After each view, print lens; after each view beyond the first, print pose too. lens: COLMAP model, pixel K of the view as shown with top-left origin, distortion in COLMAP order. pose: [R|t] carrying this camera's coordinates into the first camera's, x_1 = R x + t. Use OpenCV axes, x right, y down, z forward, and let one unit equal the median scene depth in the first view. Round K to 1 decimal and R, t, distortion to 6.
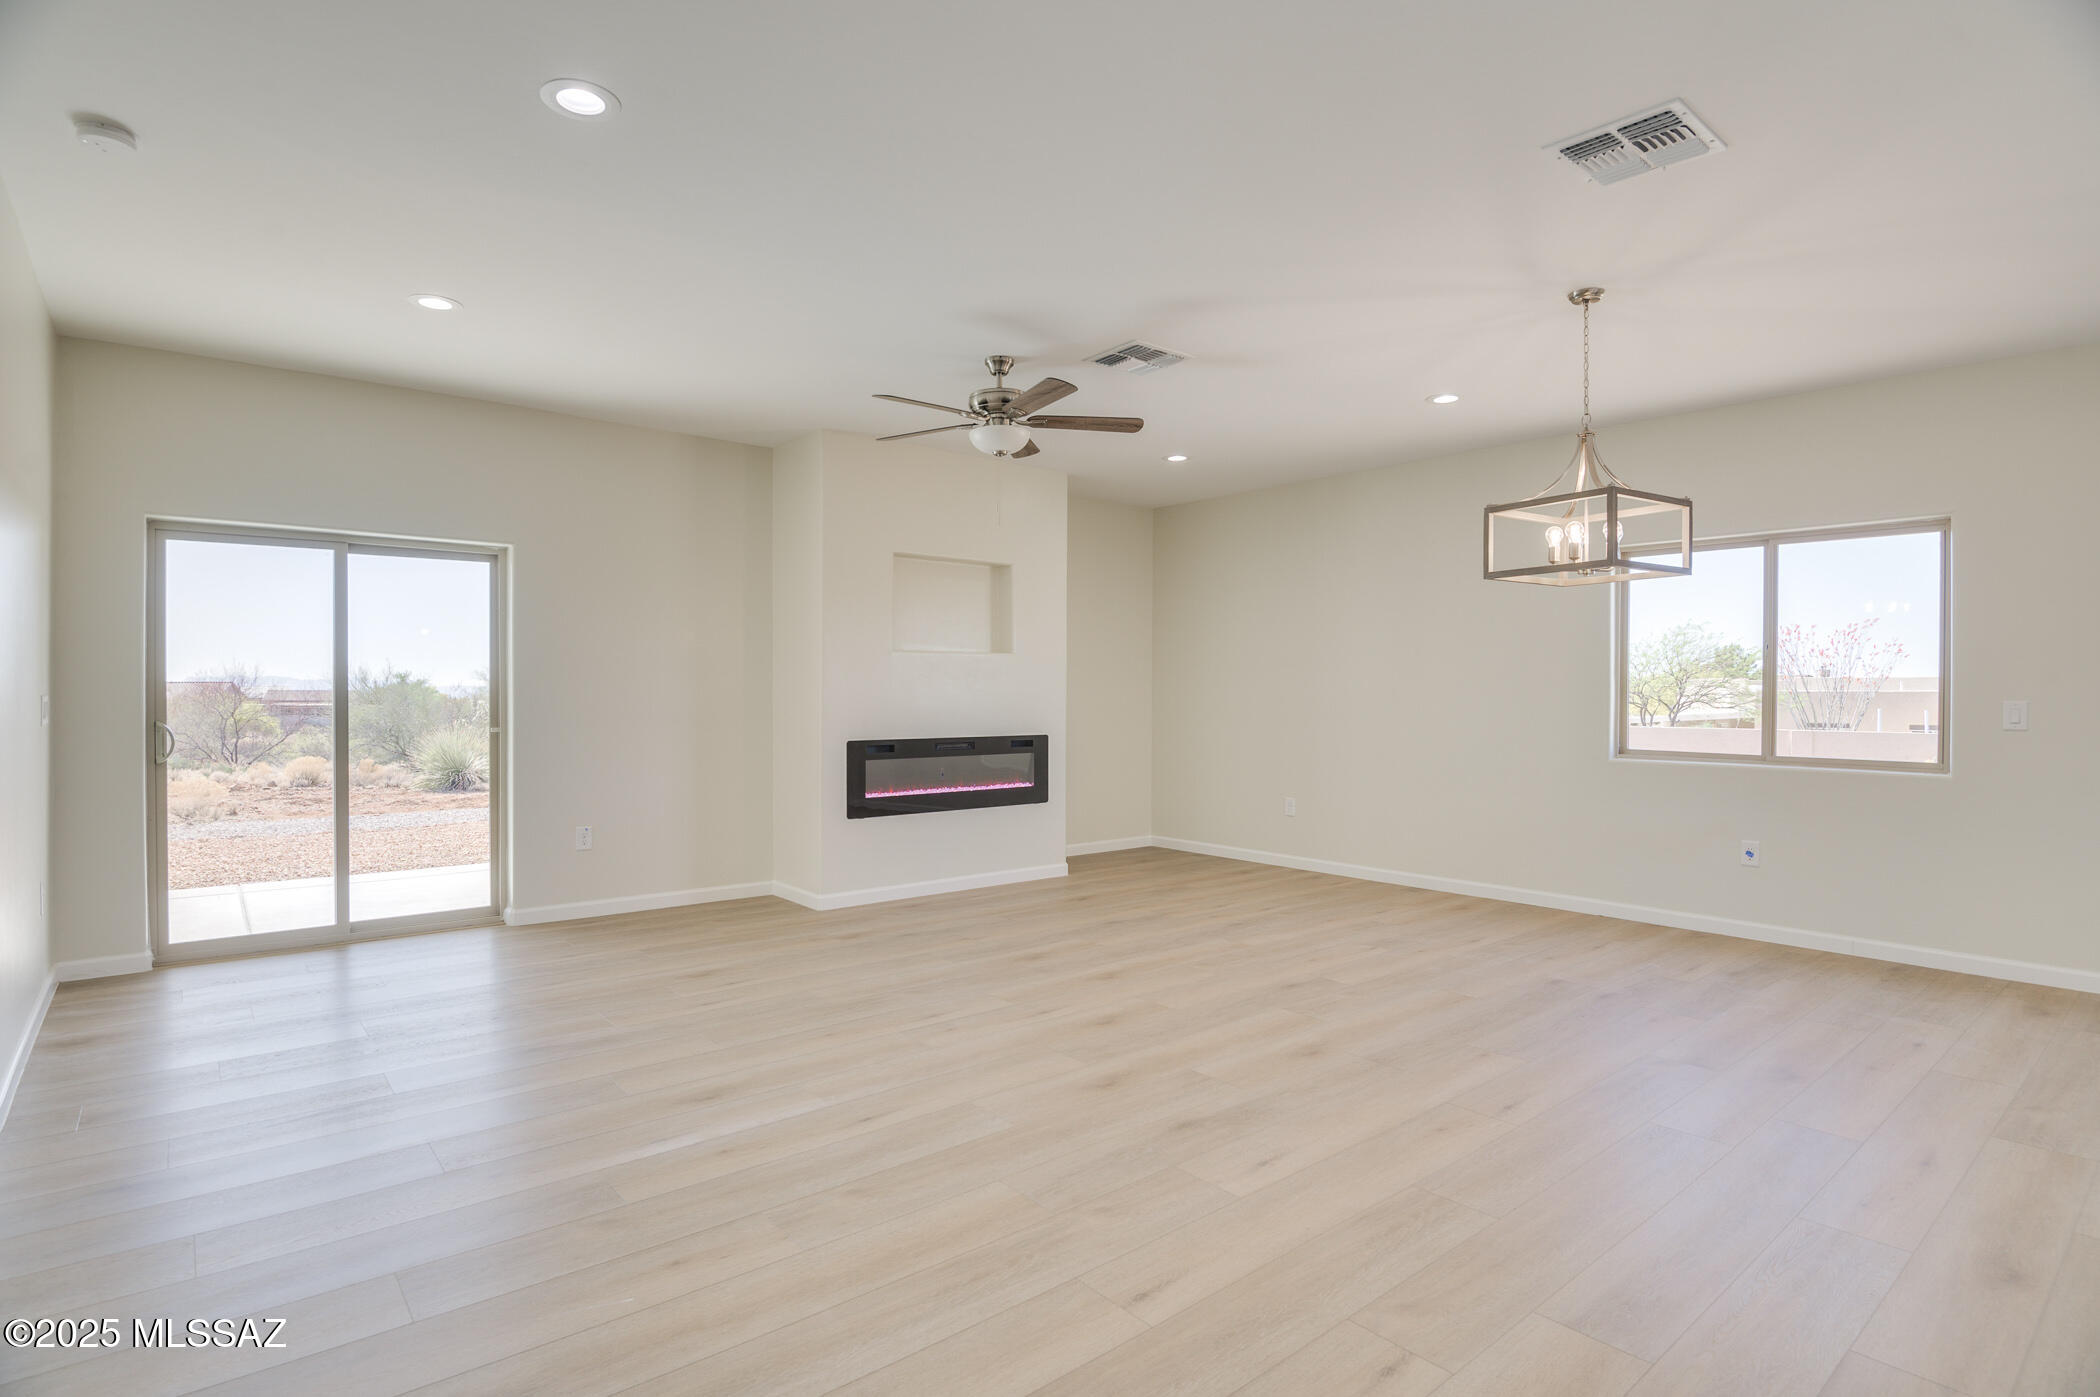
lens RADIAL K [[1067.2, 0, 1058.6], [0, 1067.2, 690.8], [0, 0, 1]] dist [-0.002793, -0.000956]
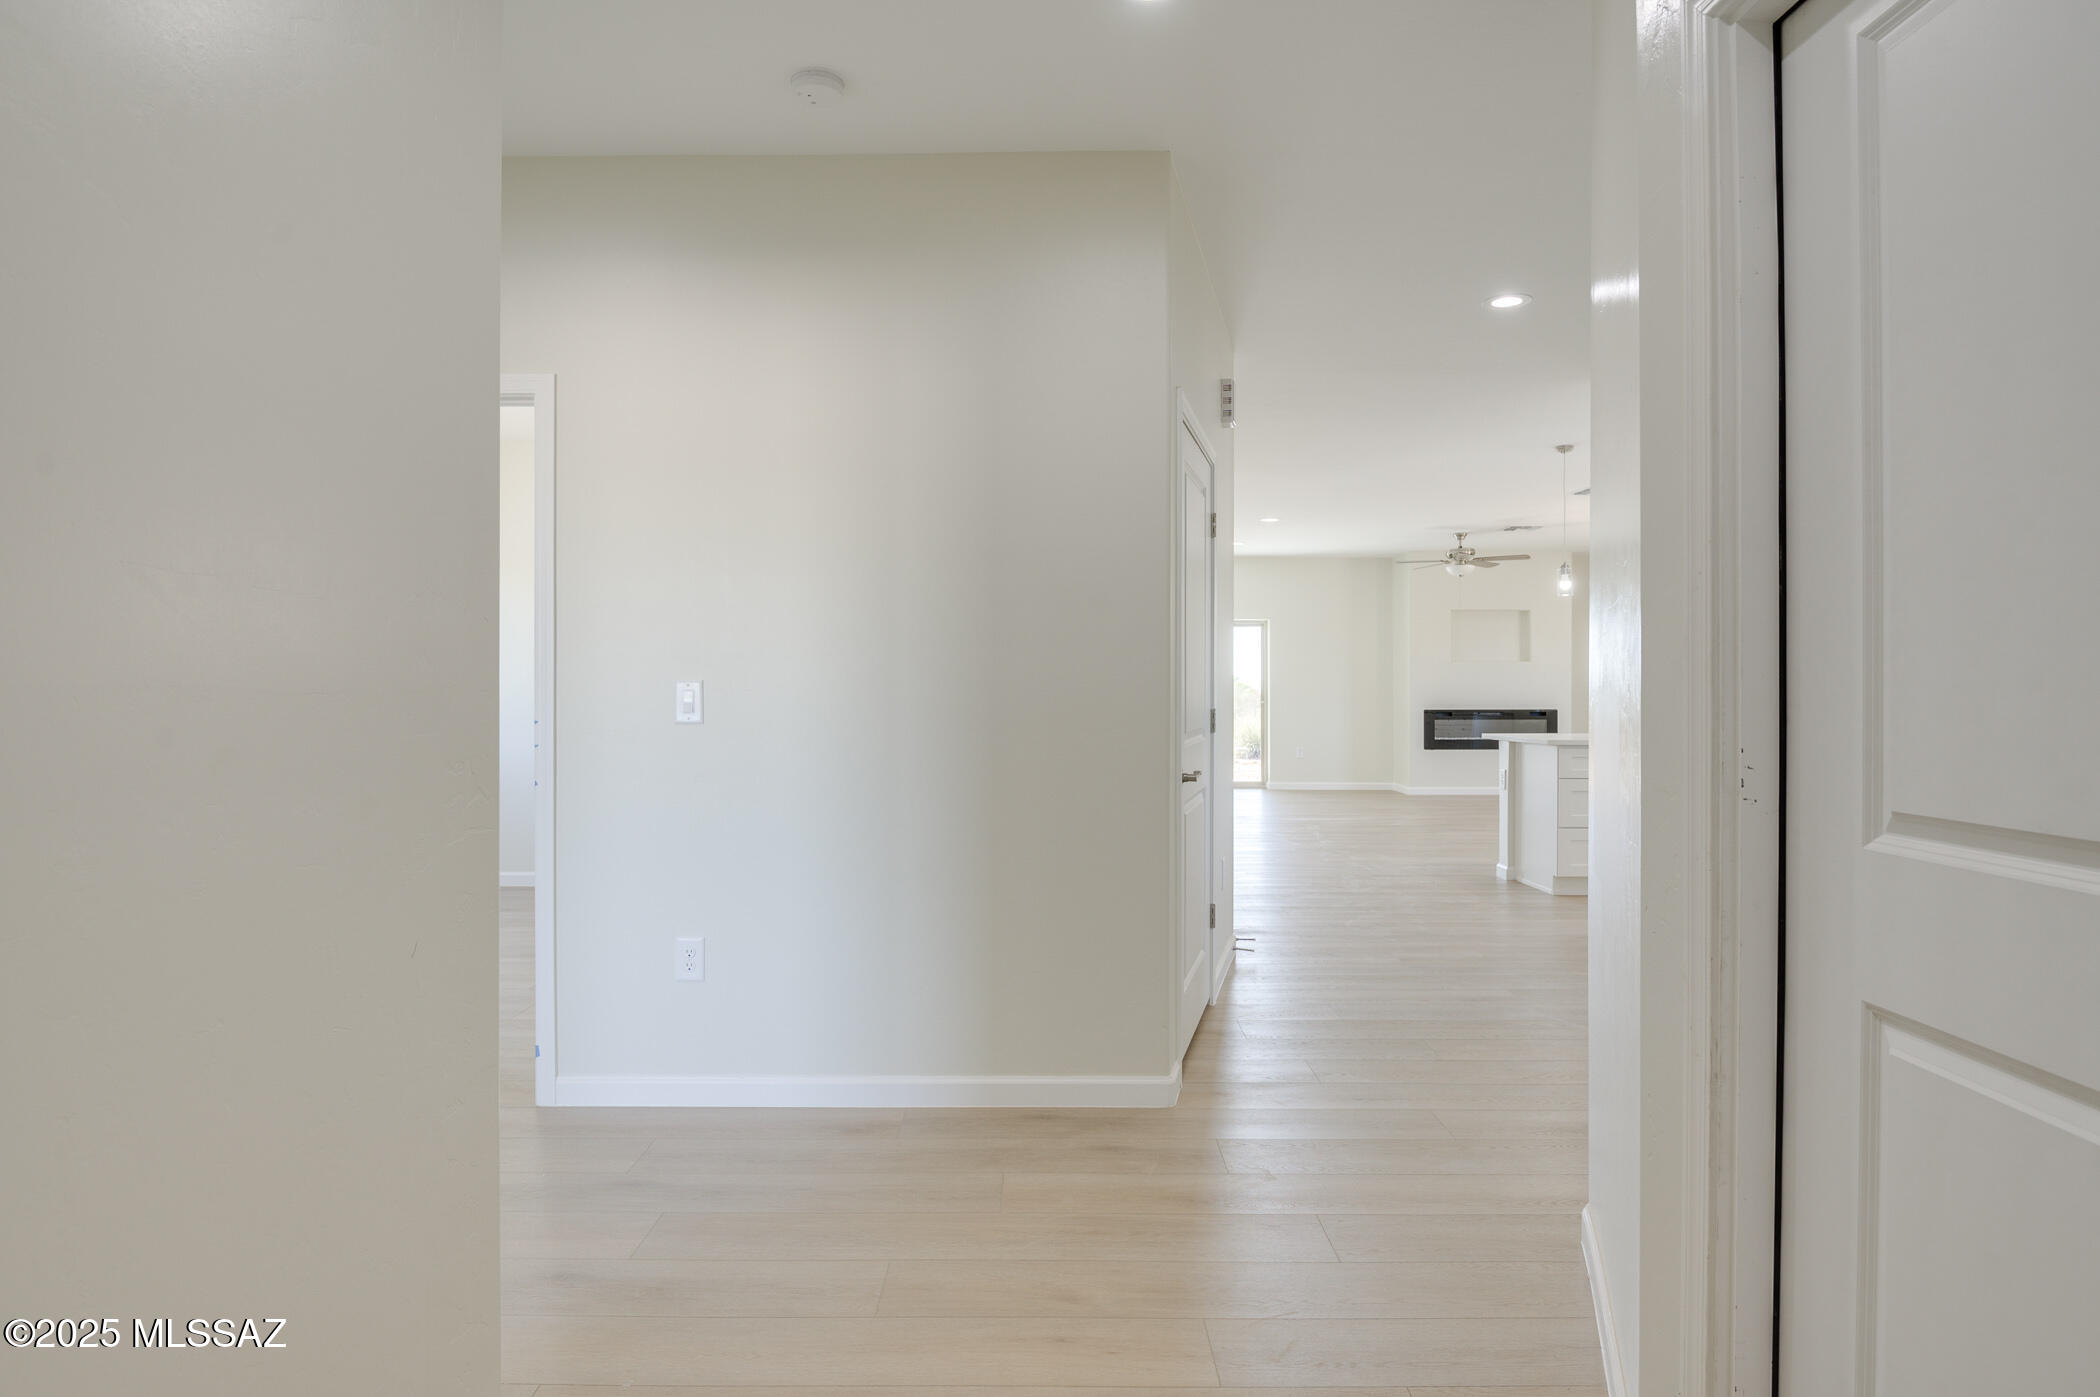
lens RADIAL K [[1174.2, 0, 1051.9], [0, 1174.2, 693.5], [0, 0, 1]] dist [-0.014546, -0.004095]
pose [[0.767728, -0.000447, -0.640775, 0.647432], [0.002364, 0.999995, 0.002134, 0.011602], [0.640771, -0.003153, 0.767726, -1.072092]]
